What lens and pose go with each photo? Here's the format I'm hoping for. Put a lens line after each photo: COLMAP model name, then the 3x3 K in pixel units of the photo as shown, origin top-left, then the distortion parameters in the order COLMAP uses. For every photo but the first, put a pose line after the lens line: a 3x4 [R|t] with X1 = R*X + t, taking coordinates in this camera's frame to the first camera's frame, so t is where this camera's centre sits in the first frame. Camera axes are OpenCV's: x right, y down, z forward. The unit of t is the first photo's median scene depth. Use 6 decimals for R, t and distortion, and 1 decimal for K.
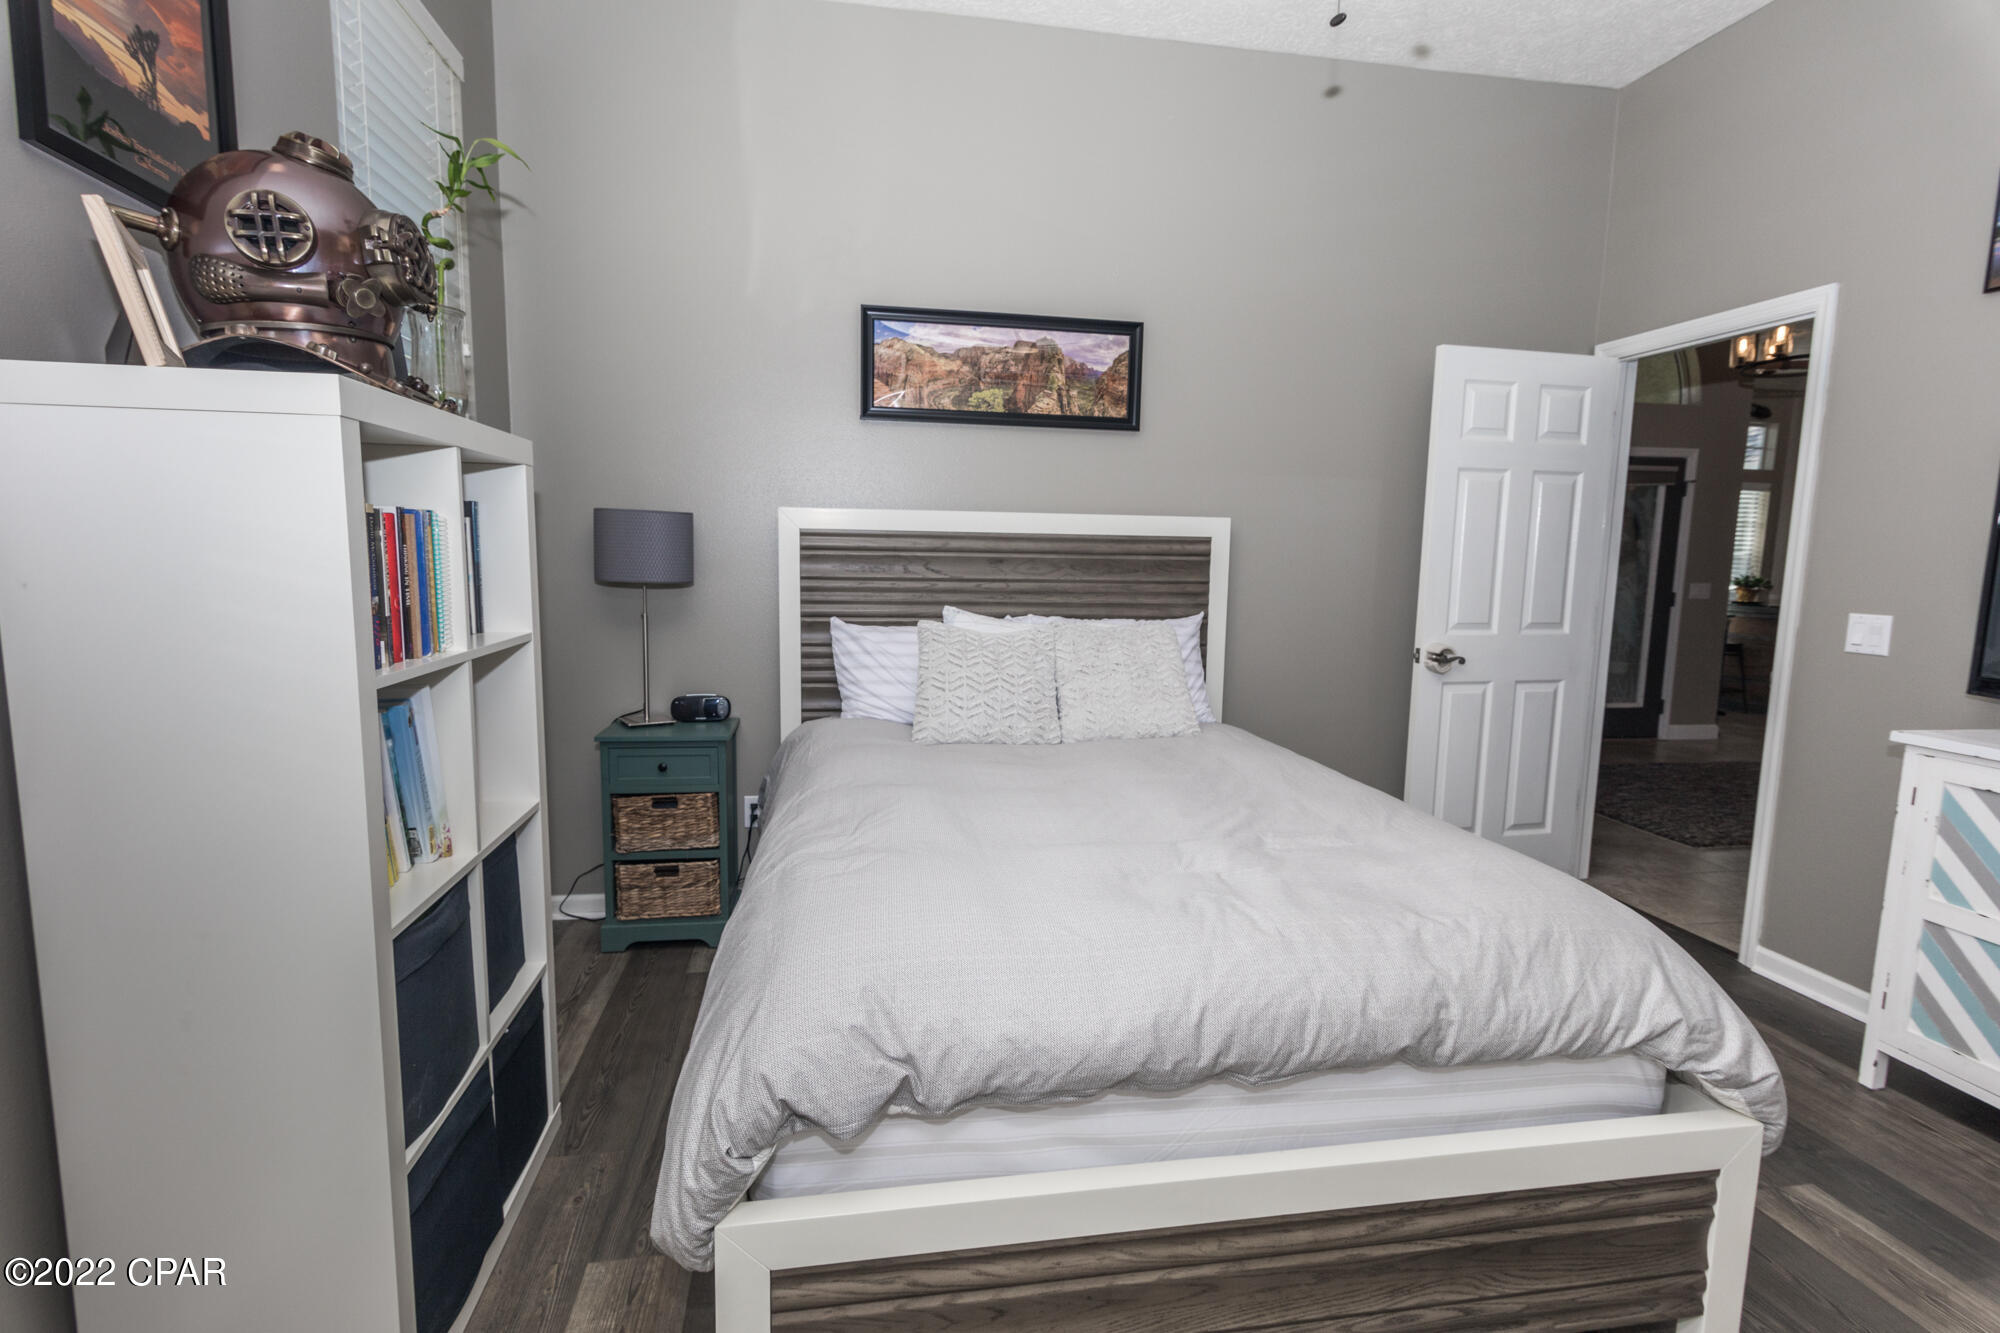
lens RADIAL K [[960.4, 0, 990.5], [0, 960.4, 669.5], [0, 0, 1]] dist [0.002503, 0.000207]
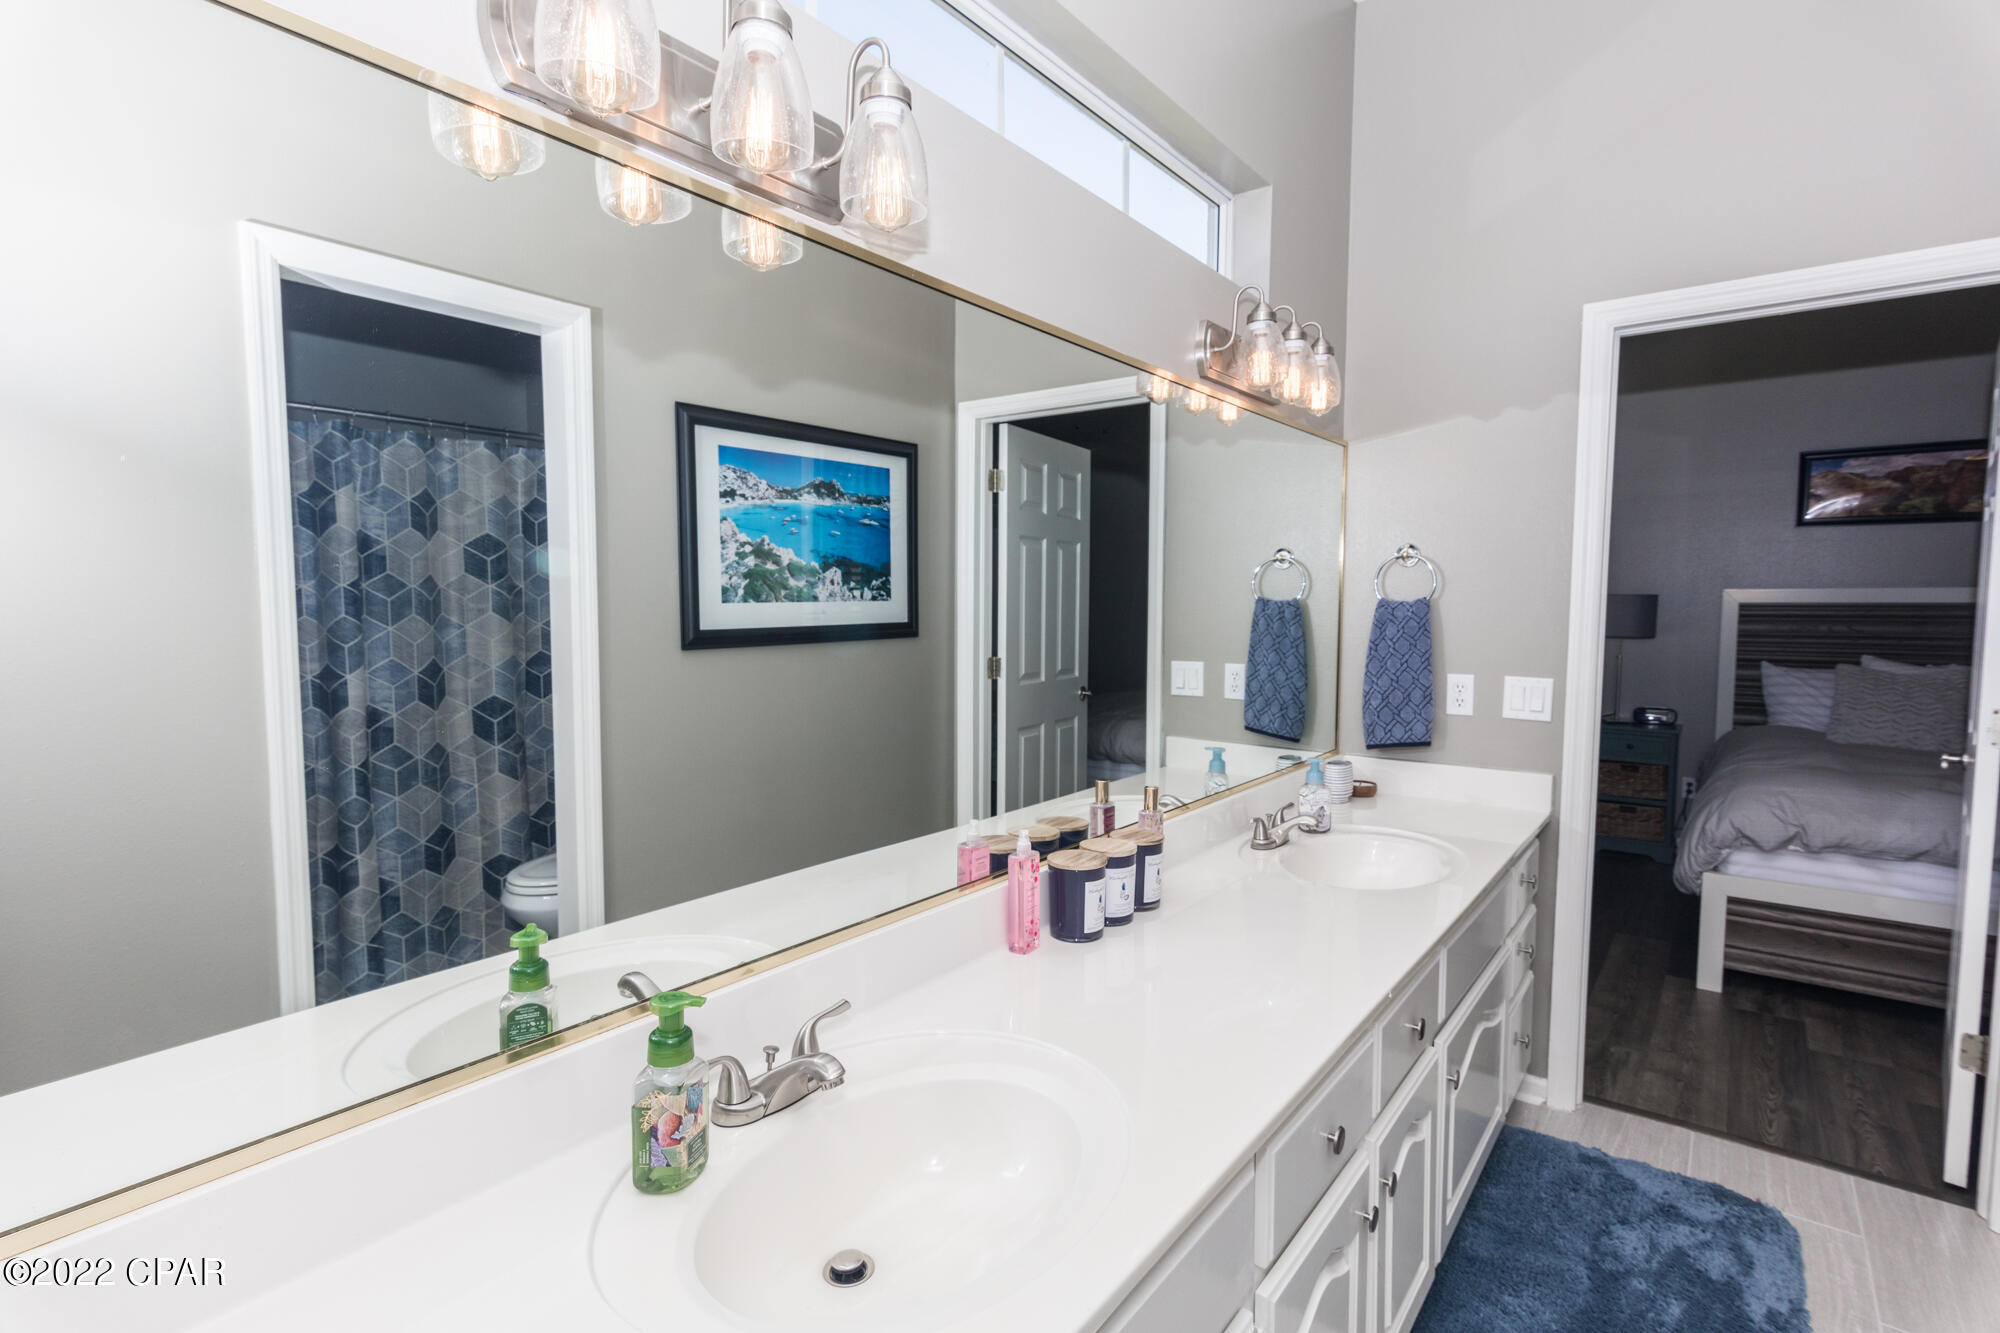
lens RADIAL K [[960.4, 0, 990.5], [0, 960.4, 669.5], [0, 0, 1]] dist [0.002503, 0.000207]
pose [[0.675520, 0.035317, -0.736495, 0.128481], [-0.077147, 0.996755, -0.022962, 0.087430], [0.733295, 0.072330, 0.676053, -0.908260]]
